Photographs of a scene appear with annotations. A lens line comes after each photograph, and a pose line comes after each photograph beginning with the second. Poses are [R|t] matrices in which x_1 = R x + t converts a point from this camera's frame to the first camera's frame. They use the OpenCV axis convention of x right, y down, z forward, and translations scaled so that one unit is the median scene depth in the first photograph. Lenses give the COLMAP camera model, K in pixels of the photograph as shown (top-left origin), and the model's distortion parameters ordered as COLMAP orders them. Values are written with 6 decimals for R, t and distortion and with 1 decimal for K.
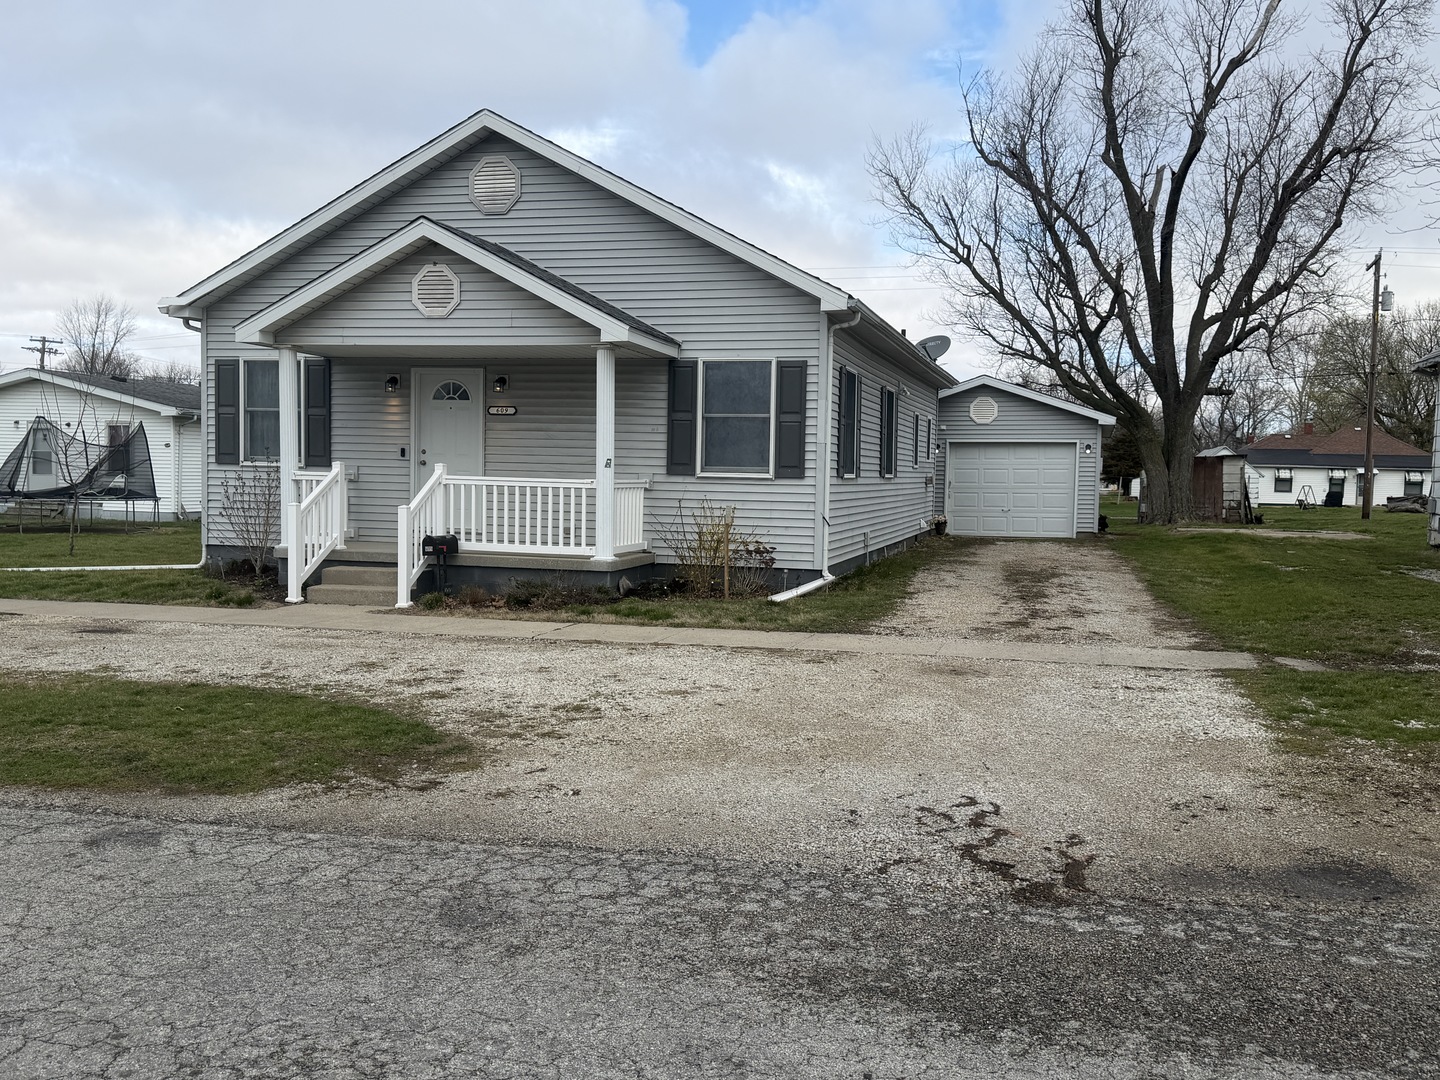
lens RADIAL K [[1289.2, 0, 720.0], [0, 1289.2, 540.0], [0, 0, 1]] dist [0.124628, -0.225772]
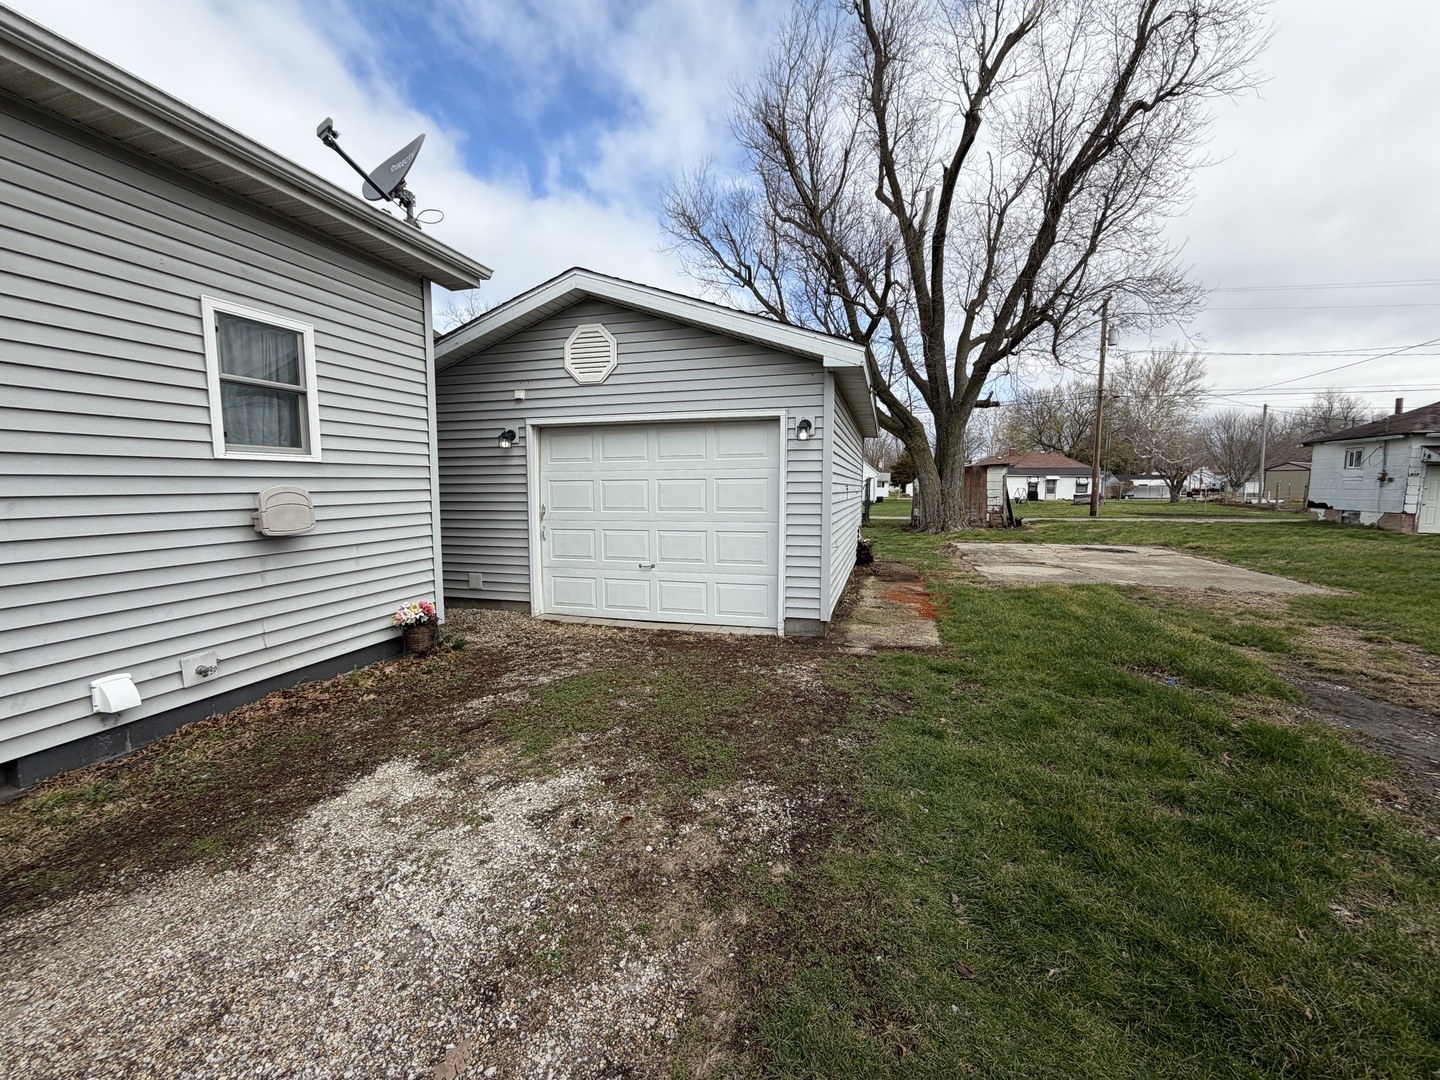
lens RADIAL K [[579.6, 0, 720.0], [0, 579.6, 540.0], [0, 0, 1]] dist [0.001355, 0.000082]
pose [[0.999829, -0.017749, -0.005122, 0.171321], [0.017958, 0.998863, 0.044160, -0.028527], [0.004333, -0.044245, 0.999011, 0.540805]]
